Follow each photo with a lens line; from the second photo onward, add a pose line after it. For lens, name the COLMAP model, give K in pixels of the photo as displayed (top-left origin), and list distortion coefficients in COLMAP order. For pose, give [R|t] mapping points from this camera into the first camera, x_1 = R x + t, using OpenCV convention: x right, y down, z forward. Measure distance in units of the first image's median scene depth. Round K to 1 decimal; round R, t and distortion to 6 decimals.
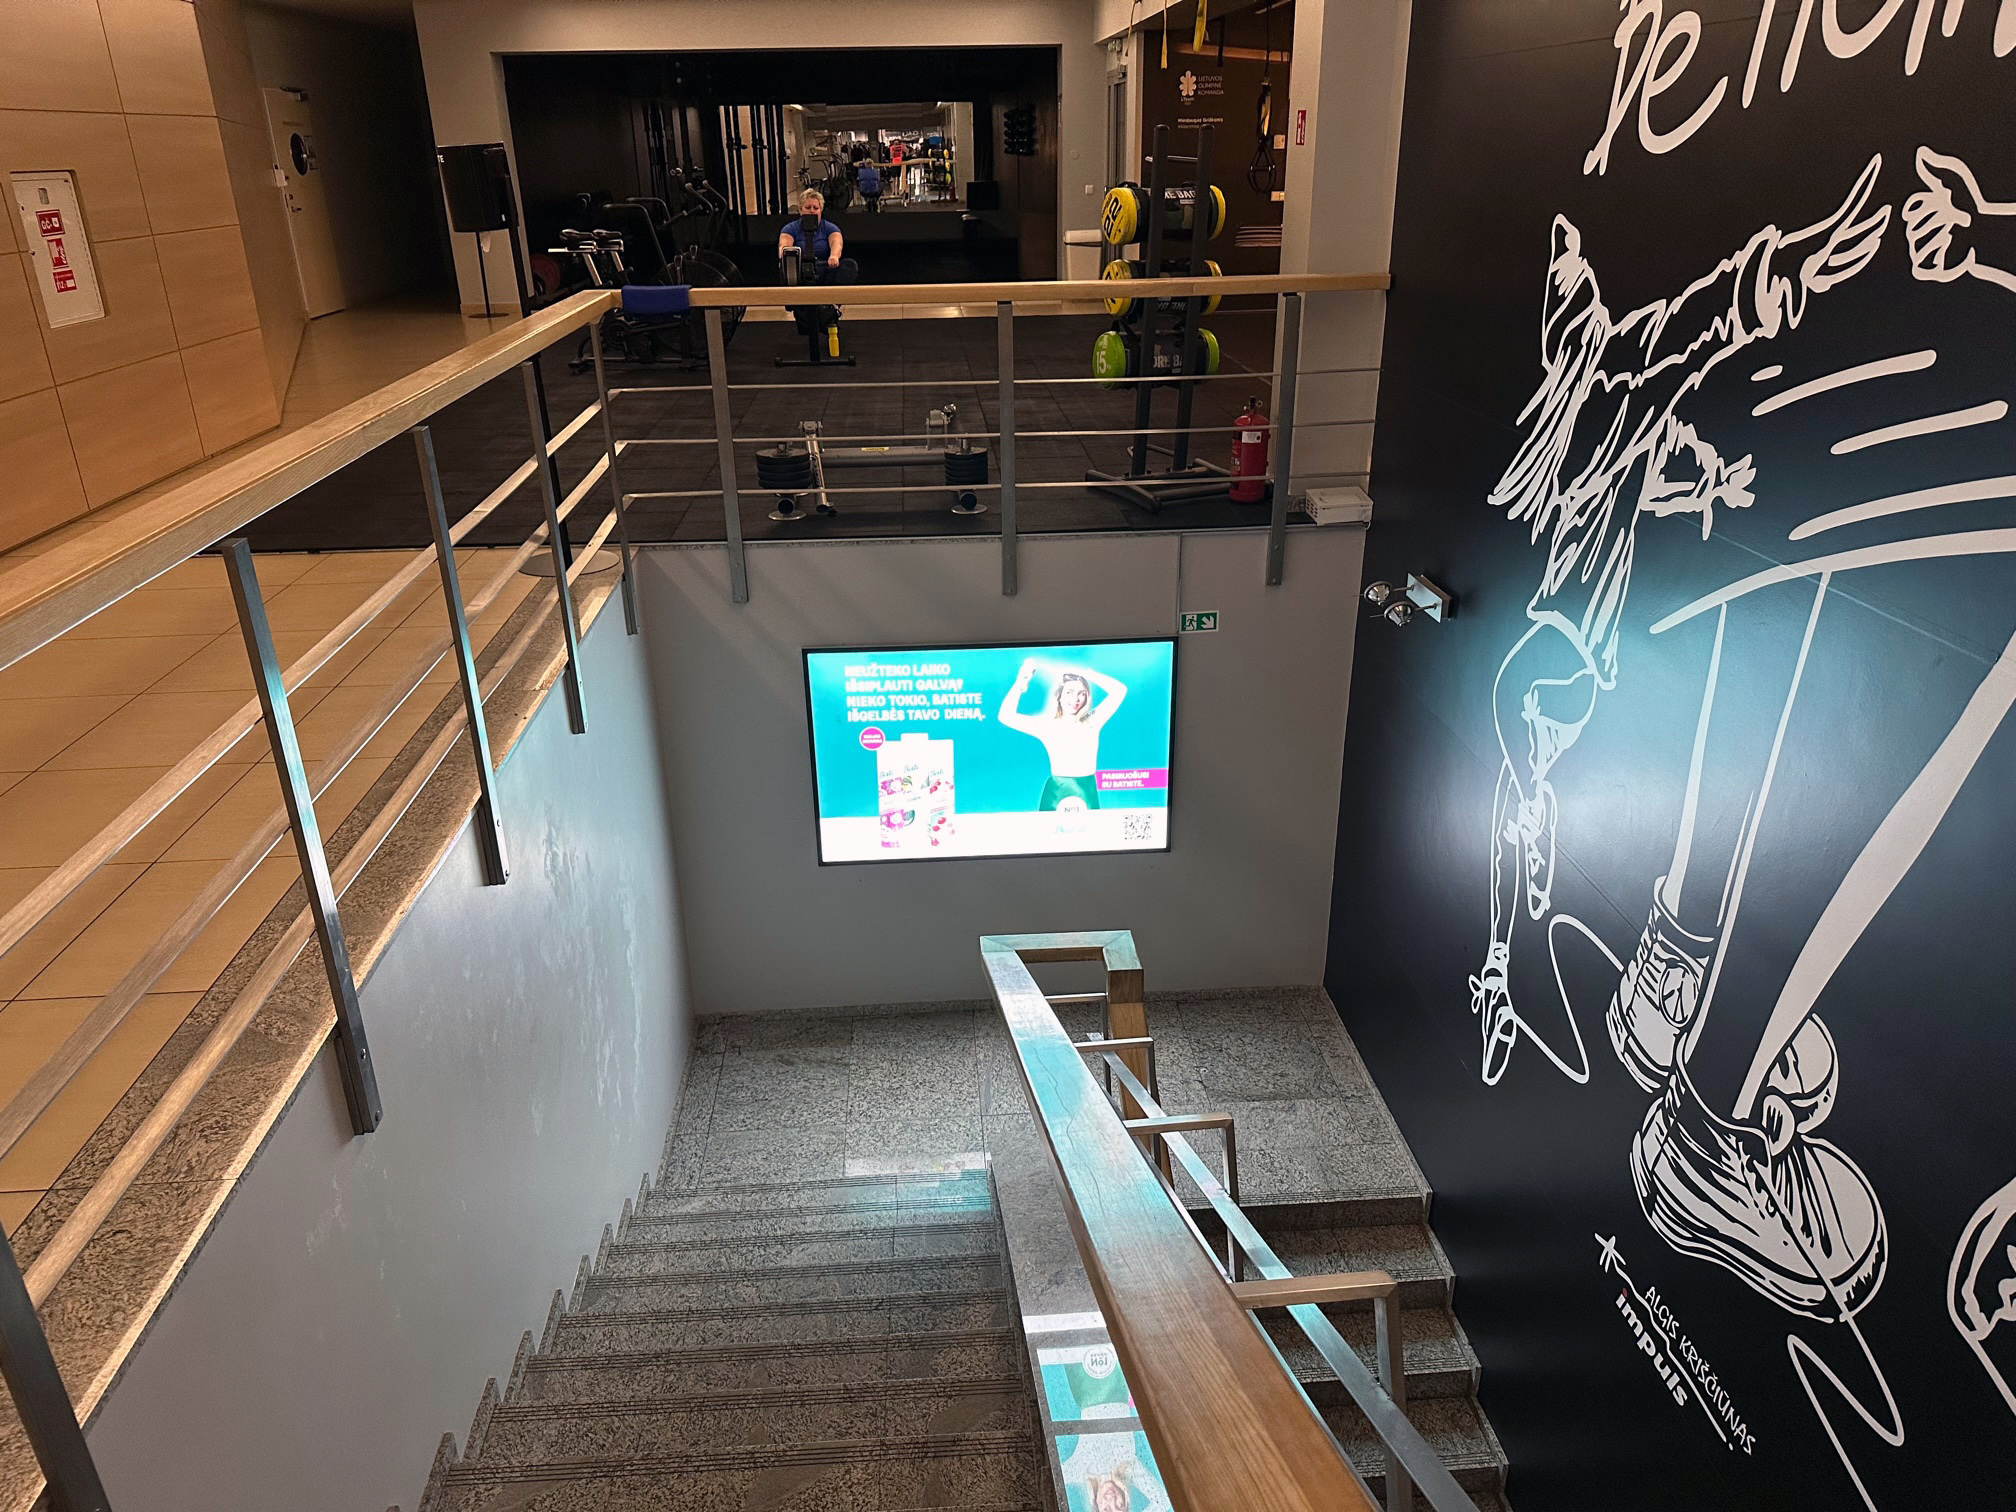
lens RADIAL K [[1423.3, 0, 1009.3], [0, 1423.3, 772.4], [0, 0, 1]] dist [0.077114, -0.171523]
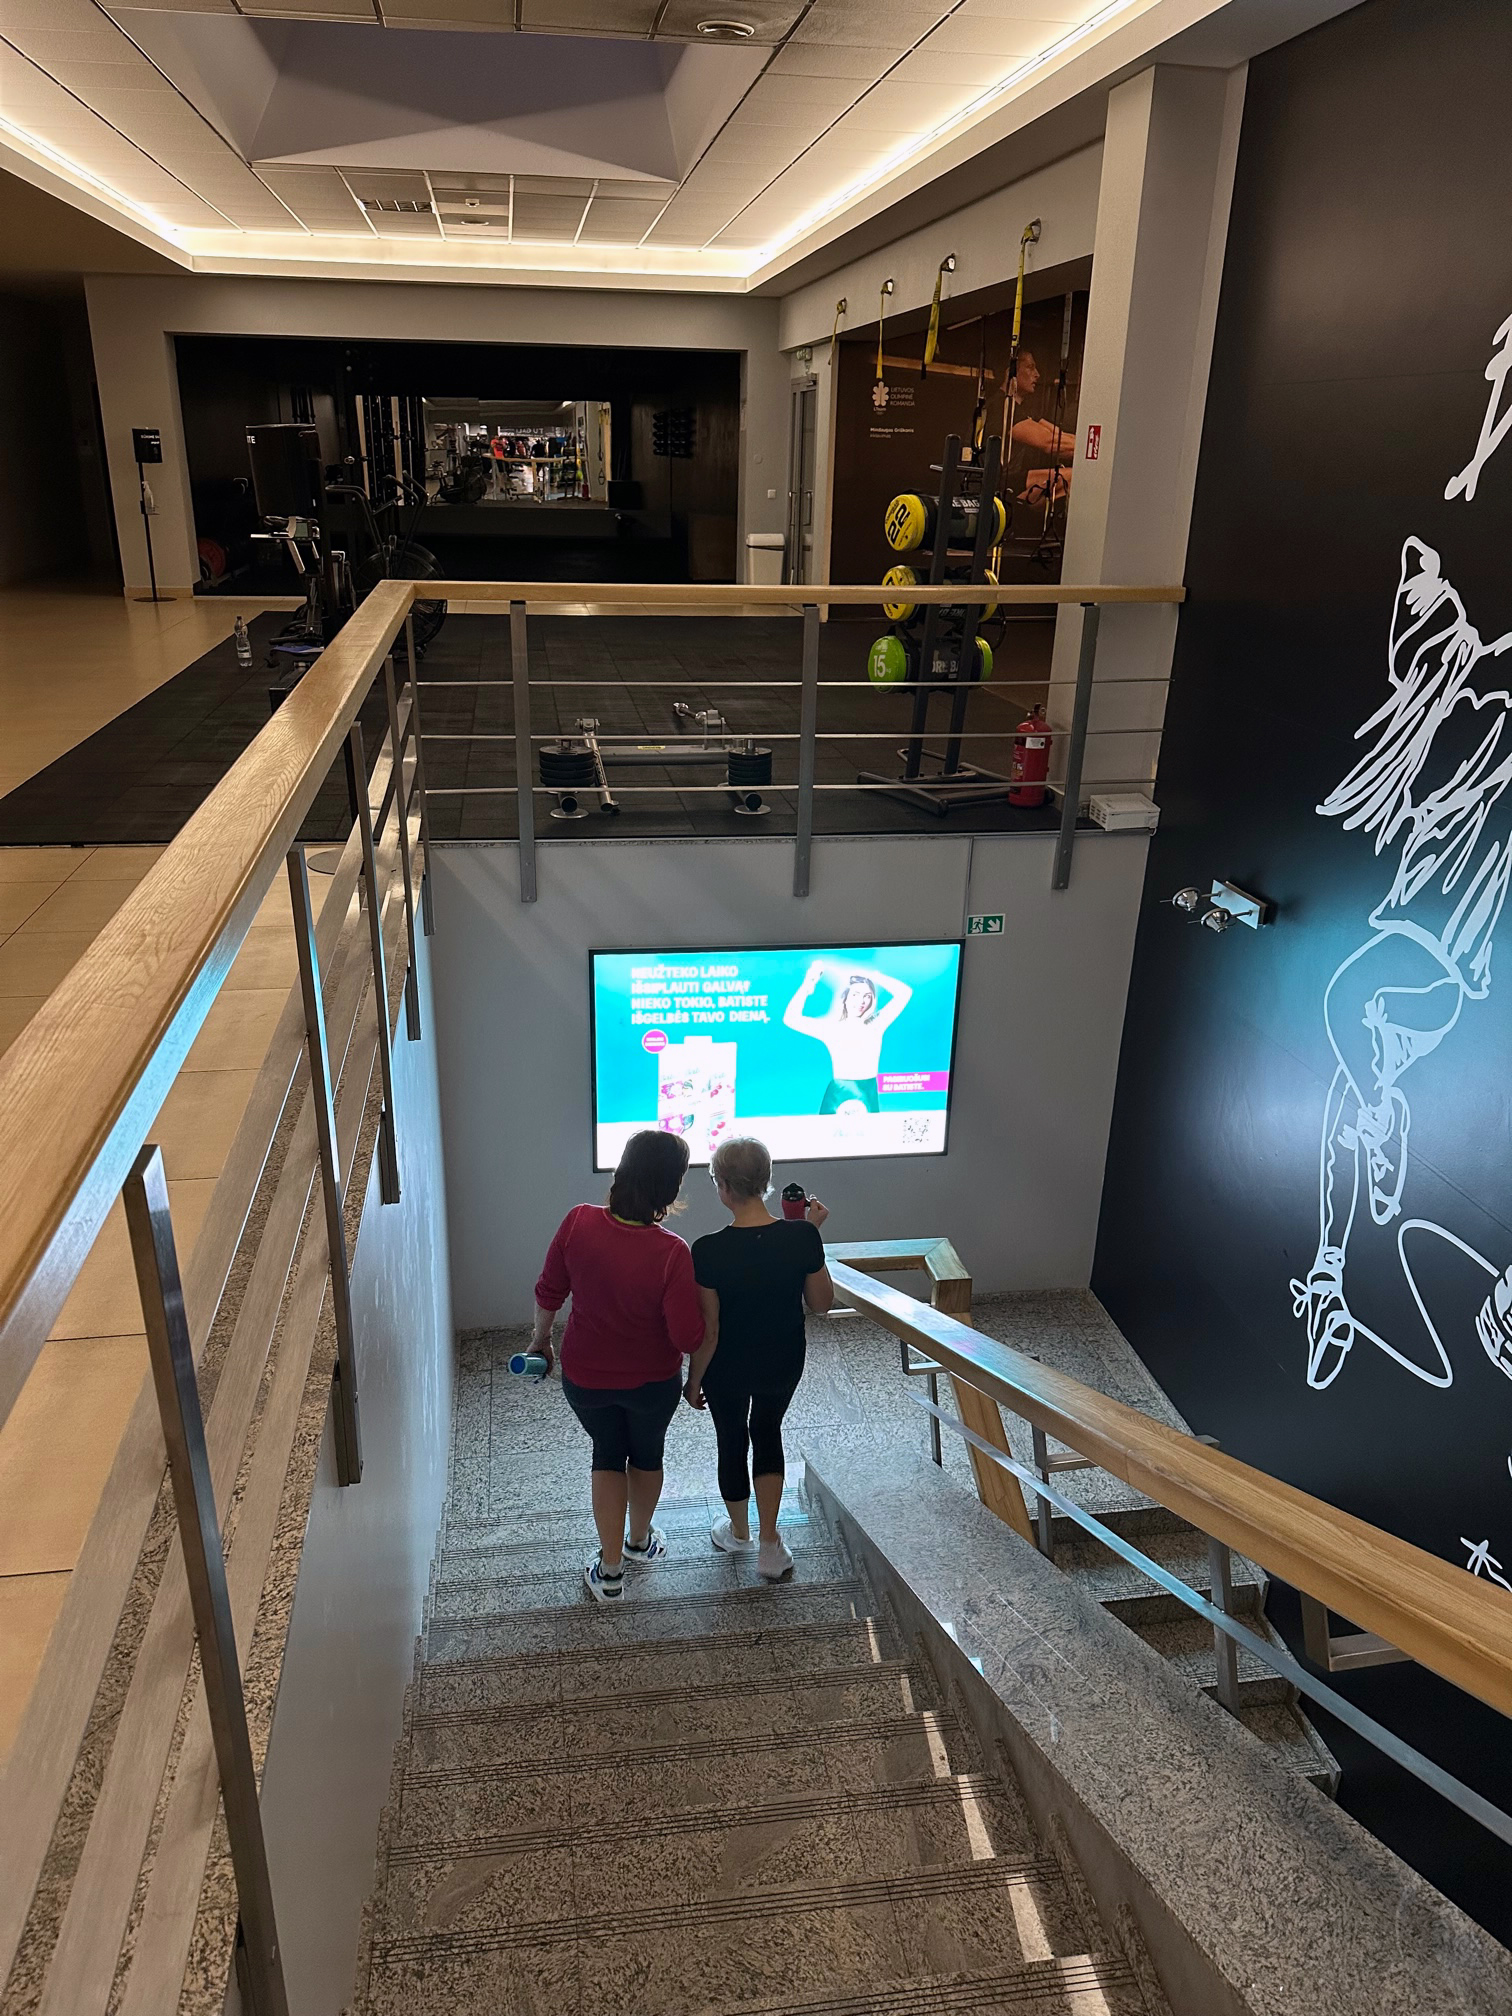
lens RADIAL K [[1425.1, 0, 747.0], [0, 1425.1, 1012.8], [0, 0, 1]] dist [0.072228, -0.142560]
pose [[0.995703, 0.001312, 0.092599, -0.128600], [0.002149, 0.999303, -0.037264, -0.007135], [-0.092584, 0.037303, 0.995006, 0.021617]]
